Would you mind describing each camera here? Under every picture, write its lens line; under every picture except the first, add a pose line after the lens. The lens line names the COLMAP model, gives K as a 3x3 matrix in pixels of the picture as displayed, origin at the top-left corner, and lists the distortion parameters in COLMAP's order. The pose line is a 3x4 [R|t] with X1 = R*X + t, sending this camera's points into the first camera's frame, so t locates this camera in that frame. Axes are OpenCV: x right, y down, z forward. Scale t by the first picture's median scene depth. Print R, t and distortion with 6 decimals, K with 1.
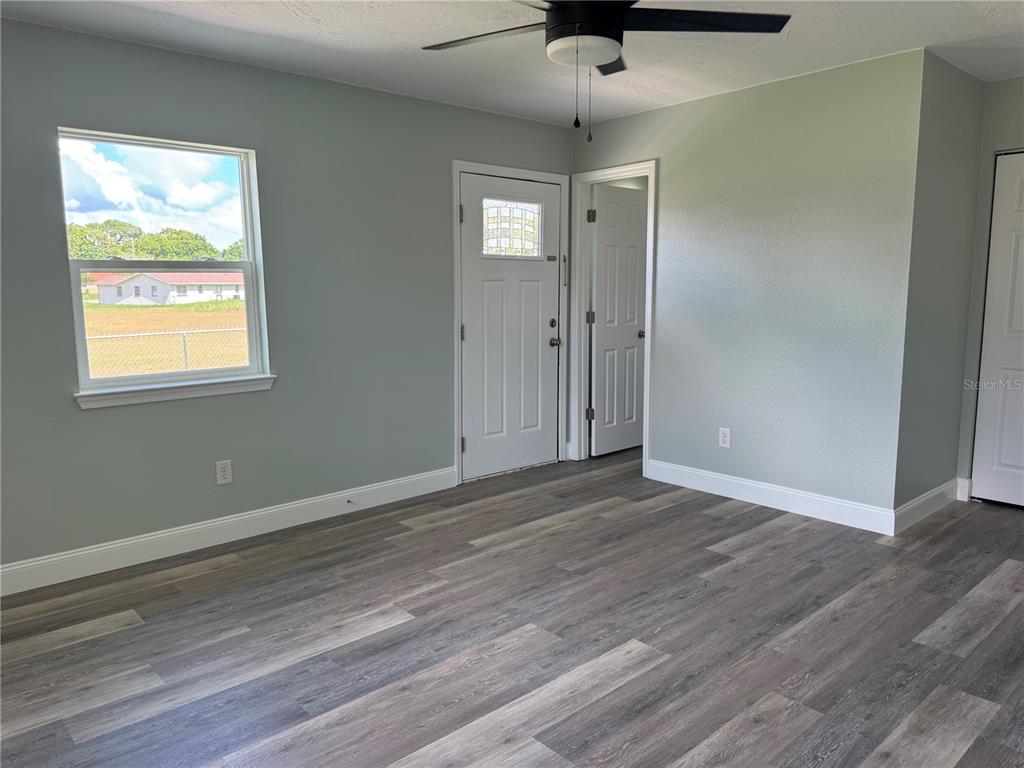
lens RADIAL K [[727.1, 0, 512.0], [0, 727.1, 384.0], [0, 0, 1]] dist [-0.001528, -0.003907]
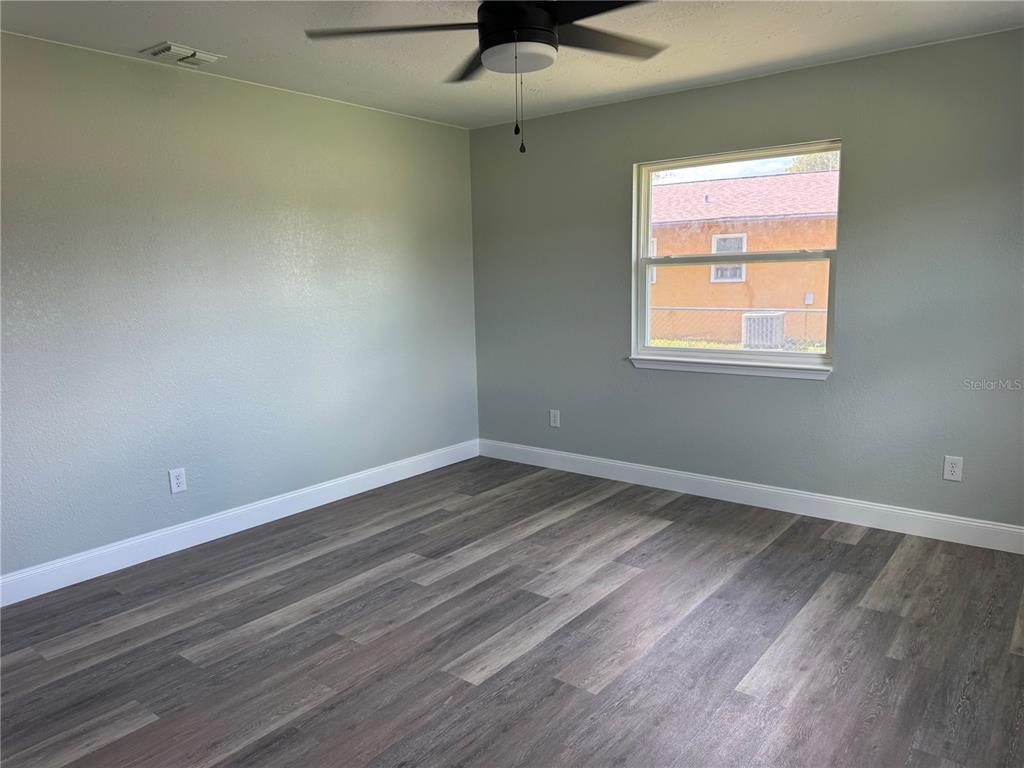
lens RADIAL K [[727.1, 0, 512.0], [0, 727.1, 384.0], [0, 0, 1]] dist [-0.001528, -0.003907]
pose [[-0.984535, 0.057560, -0.165460, 0.275074], [0.007505, 0.957472, 0.288429, -0.299648], [0.175026, 0.282727, -0.943097, 1.914188]]
